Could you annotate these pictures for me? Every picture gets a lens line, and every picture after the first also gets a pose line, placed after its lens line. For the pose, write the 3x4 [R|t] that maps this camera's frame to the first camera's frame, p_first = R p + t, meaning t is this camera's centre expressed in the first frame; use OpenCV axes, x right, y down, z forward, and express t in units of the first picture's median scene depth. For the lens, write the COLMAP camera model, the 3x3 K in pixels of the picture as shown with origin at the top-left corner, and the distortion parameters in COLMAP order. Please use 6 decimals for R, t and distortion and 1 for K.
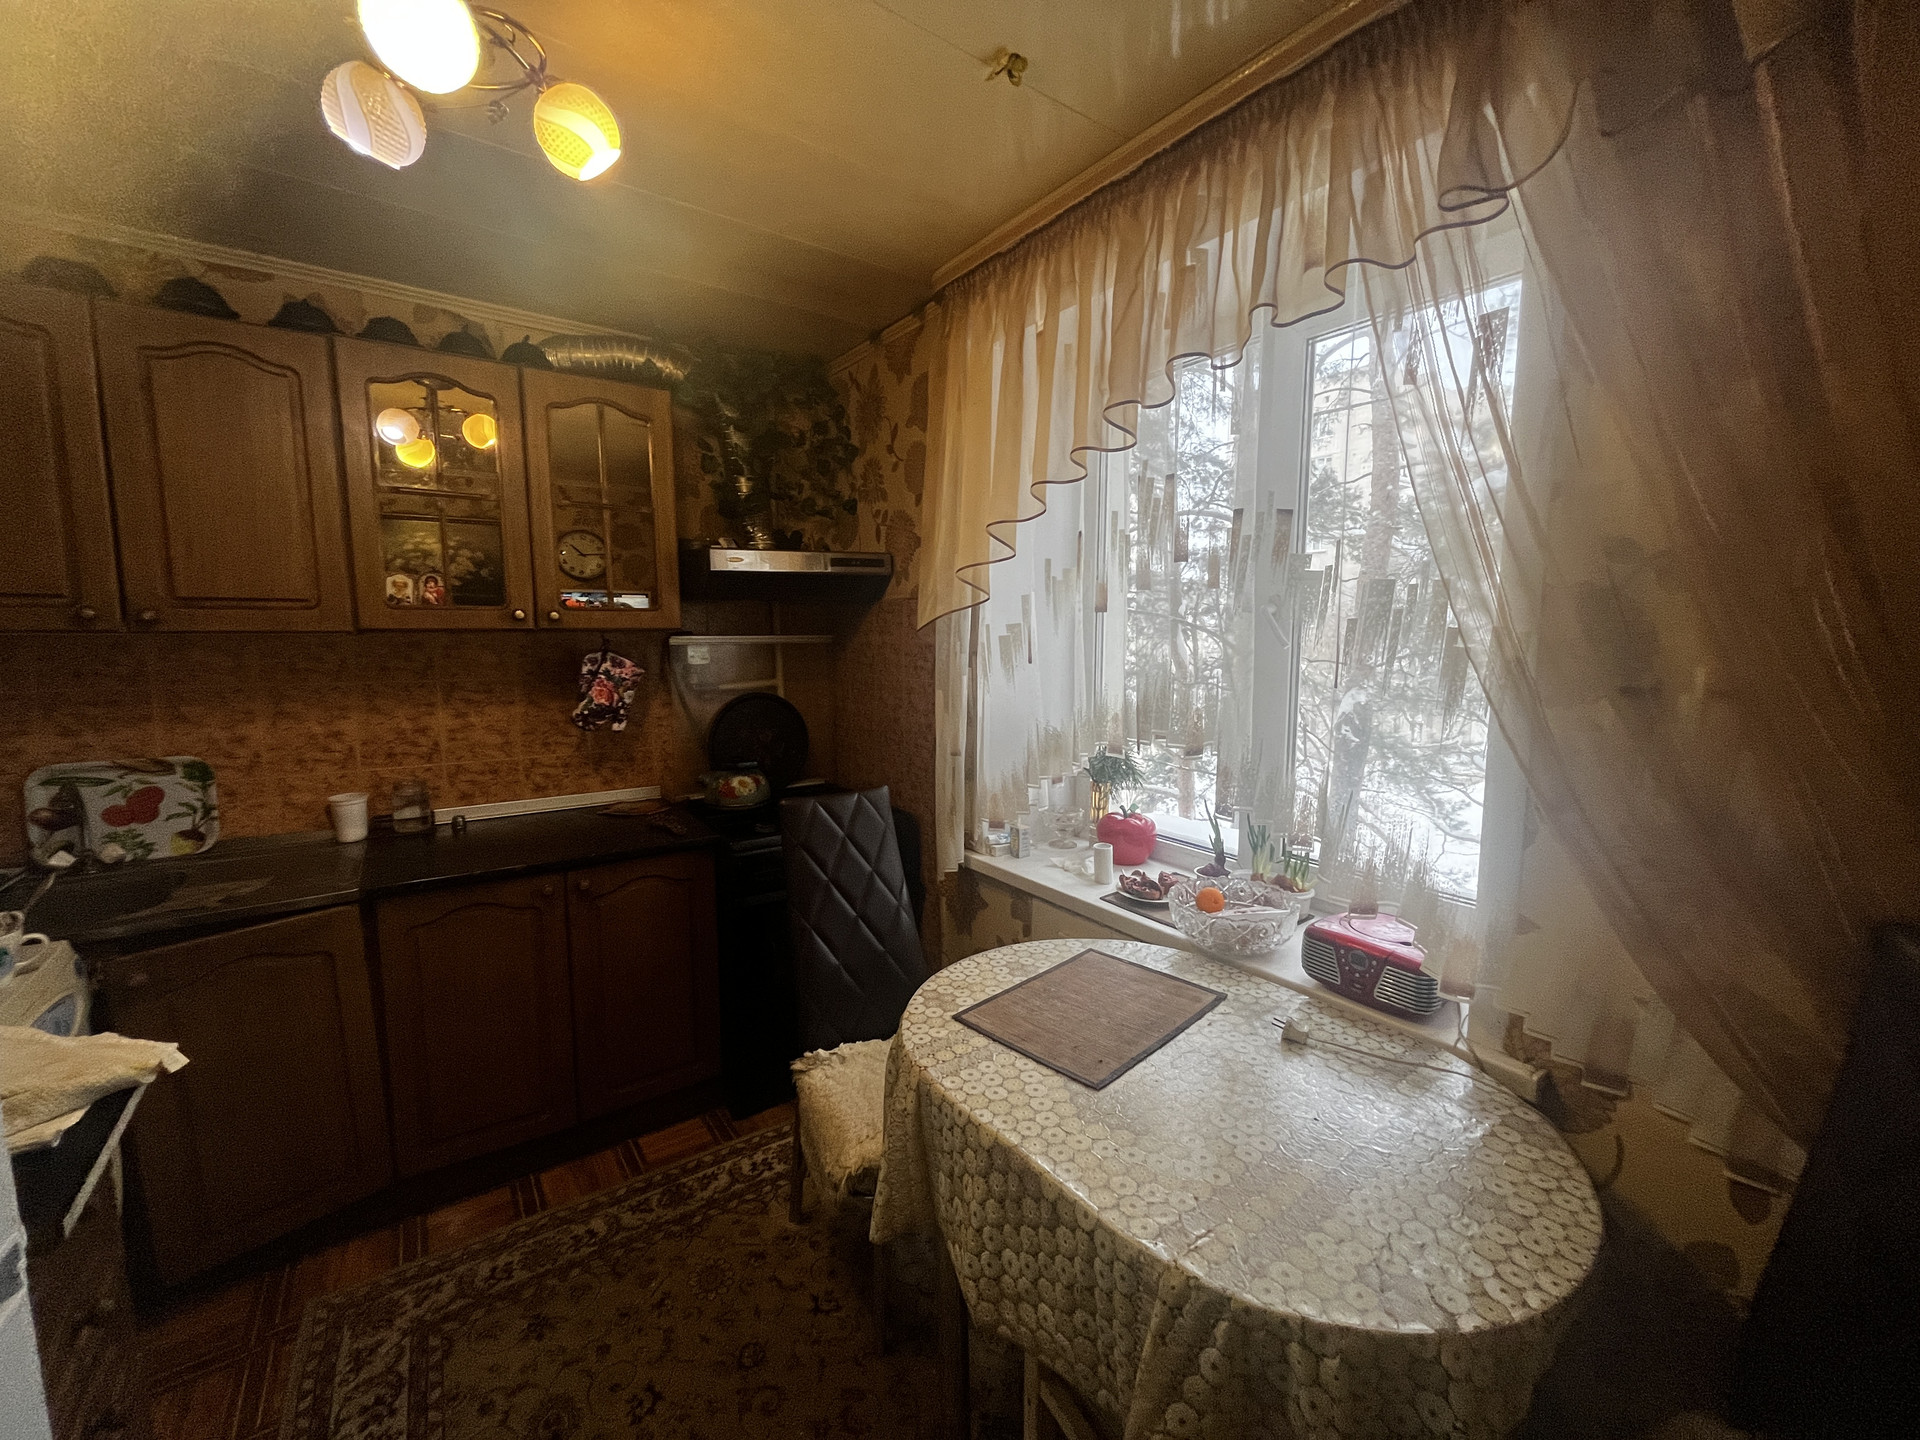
lens RADIAL K [[770.3, 0, 967.4], [0, 770.3, 712.1], [0, 0, 1]] dist [-0.001938, -0.001349]
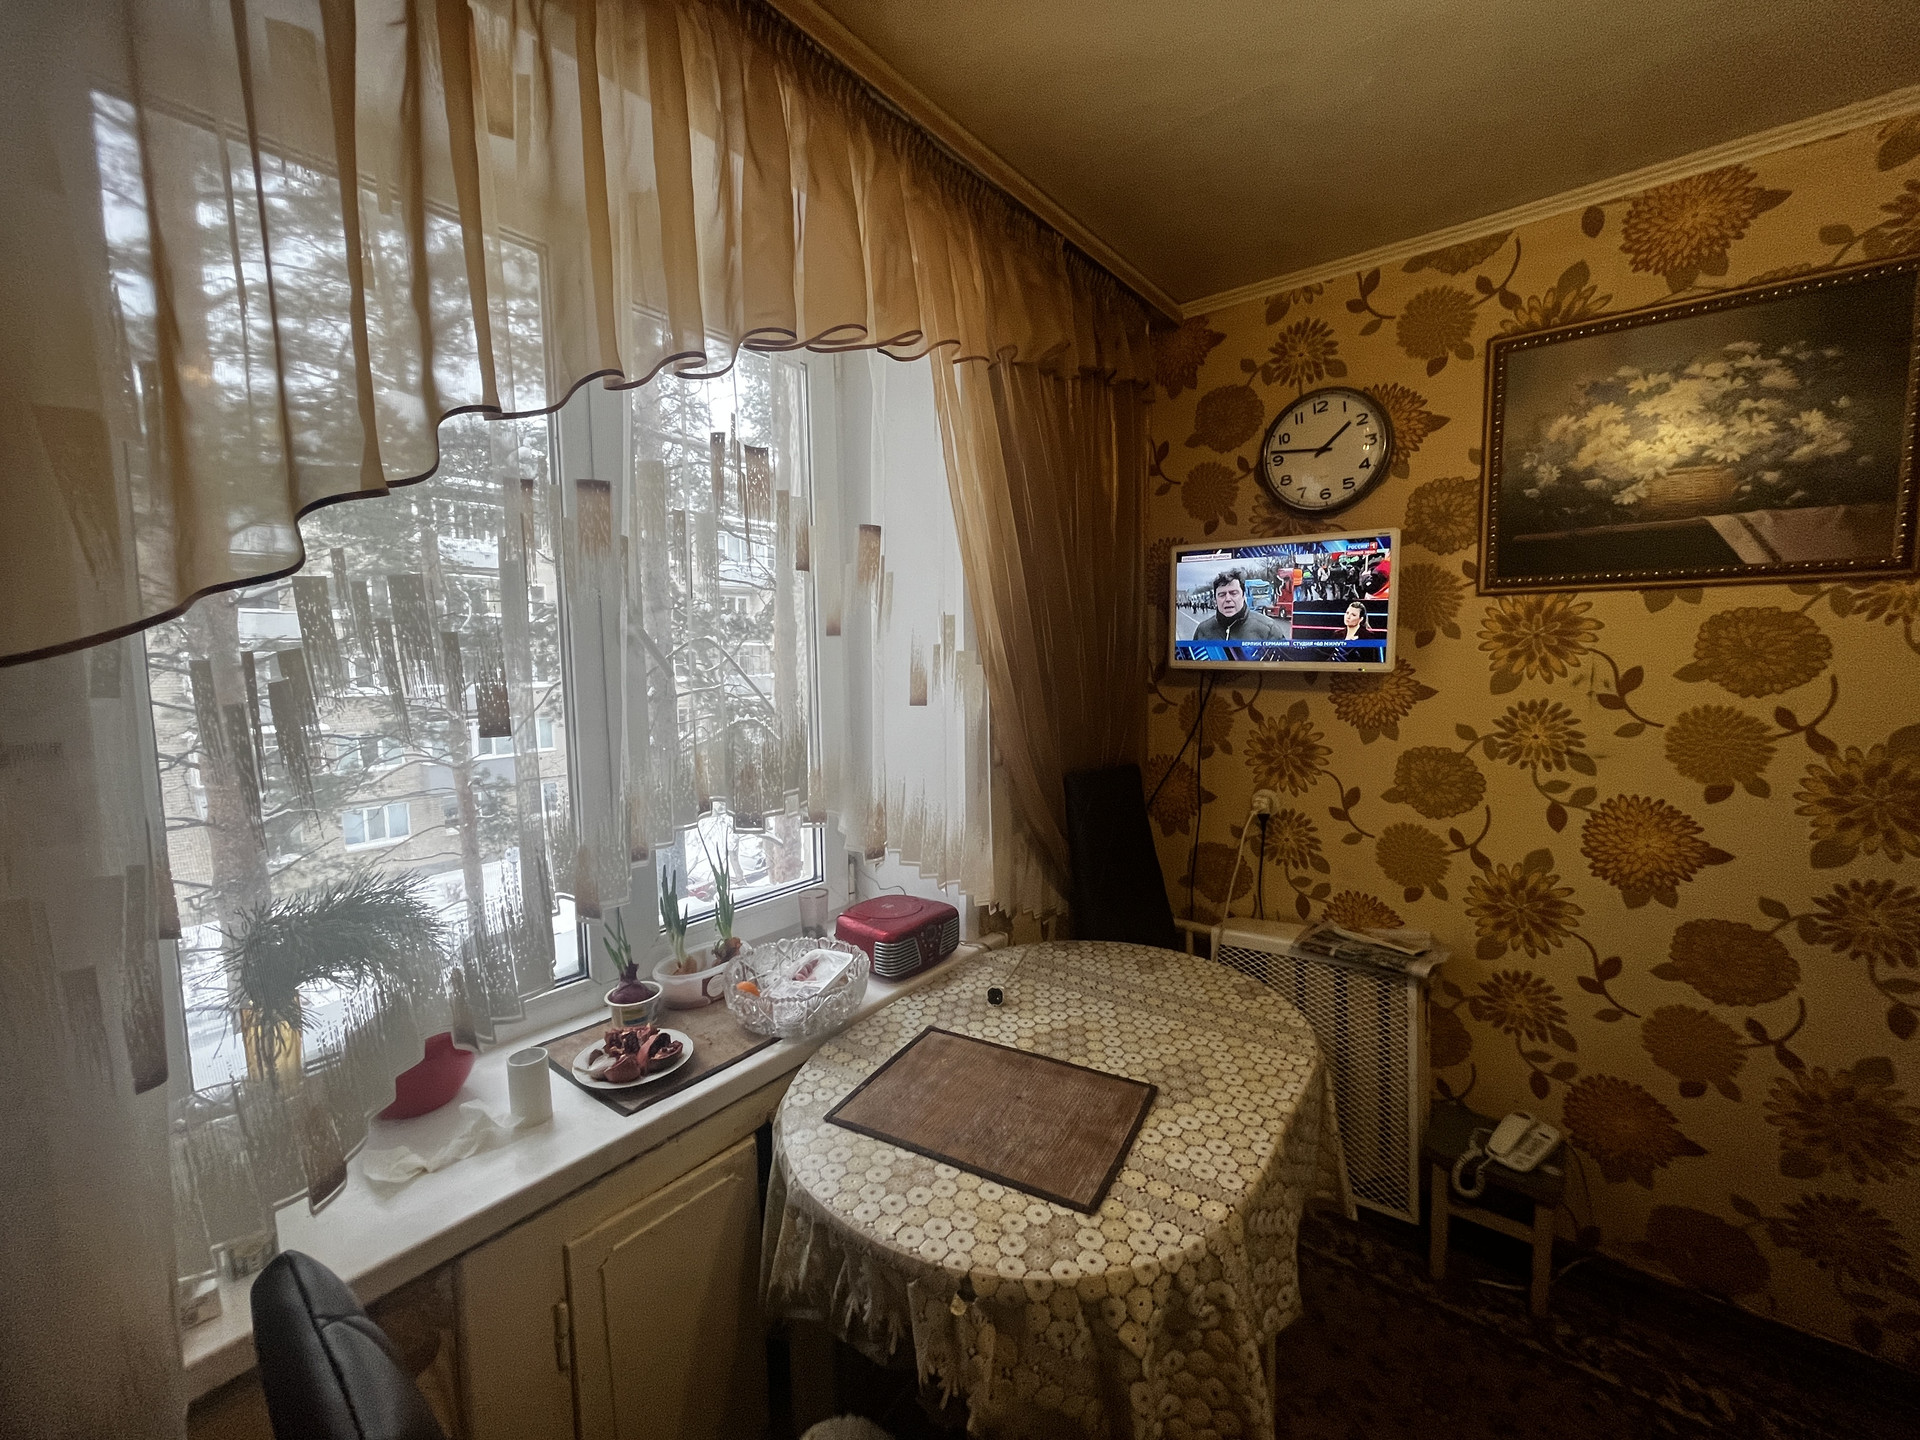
lens RADIAL K [[770.3, 0, 964.4], [0, 770.3, 720.7], [0, 0, 1]] dist [-0.001938, -0.001349]
pose [[-0.260963, -0.081990, 0.961861, -0.586761], [0.127500, 0.984731, 0.118531, -0.121014], [-0.956892, 0.153569, -0.246525, 1.173234]]
